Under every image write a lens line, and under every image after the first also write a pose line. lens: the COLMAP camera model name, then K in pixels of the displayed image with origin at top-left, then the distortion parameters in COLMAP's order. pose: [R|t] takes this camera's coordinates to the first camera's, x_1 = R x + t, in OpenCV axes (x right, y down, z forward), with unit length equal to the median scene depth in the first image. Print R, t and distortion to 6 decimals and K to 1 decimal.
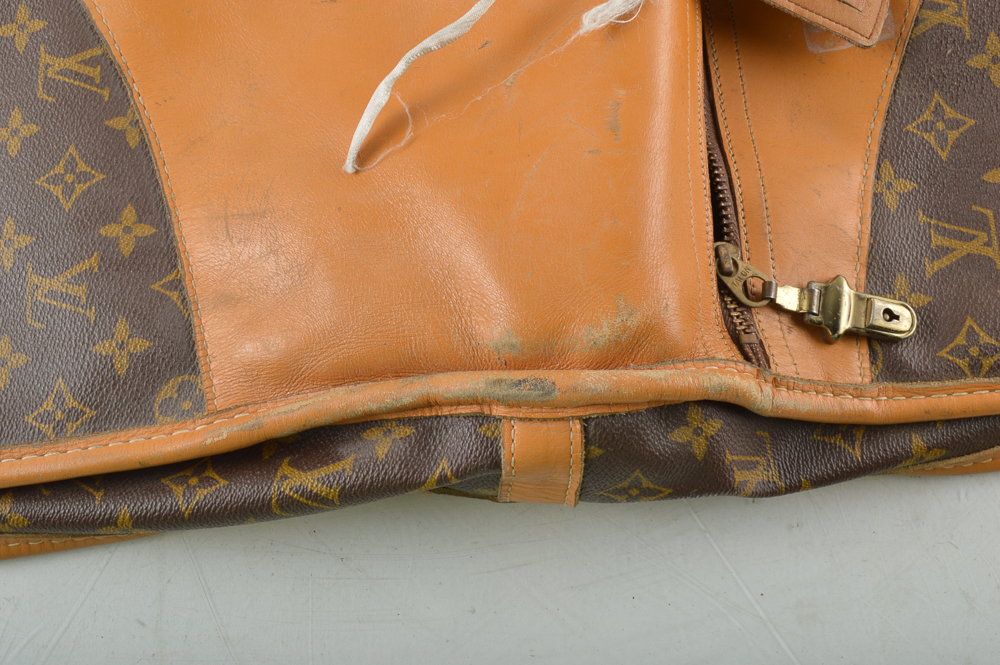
lens RADIAL K [[1467.1, 0, 509.1], [0, 1467.1, 330.3], [0, 0, 1]] dist [-0.042777, 0.000000]
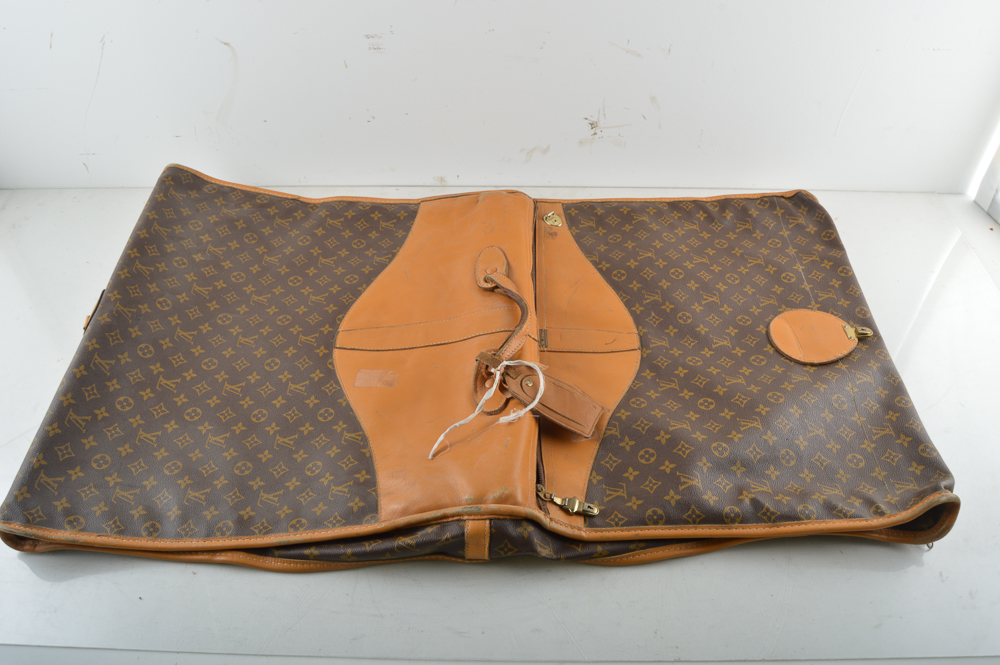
lens RADIAL K [[806.2, 0, 493.6], [0, 806.2, 327.0], [0, 0, 1]] dist [-0.067244, 0.004836]
pose [[0.996122, 0.028204, -0.083339, 0.185237], [-0.069838, 0.829584, -0.553997, 0.660091], [0.053512, 0.557669, 0.828337, -0.711267]]
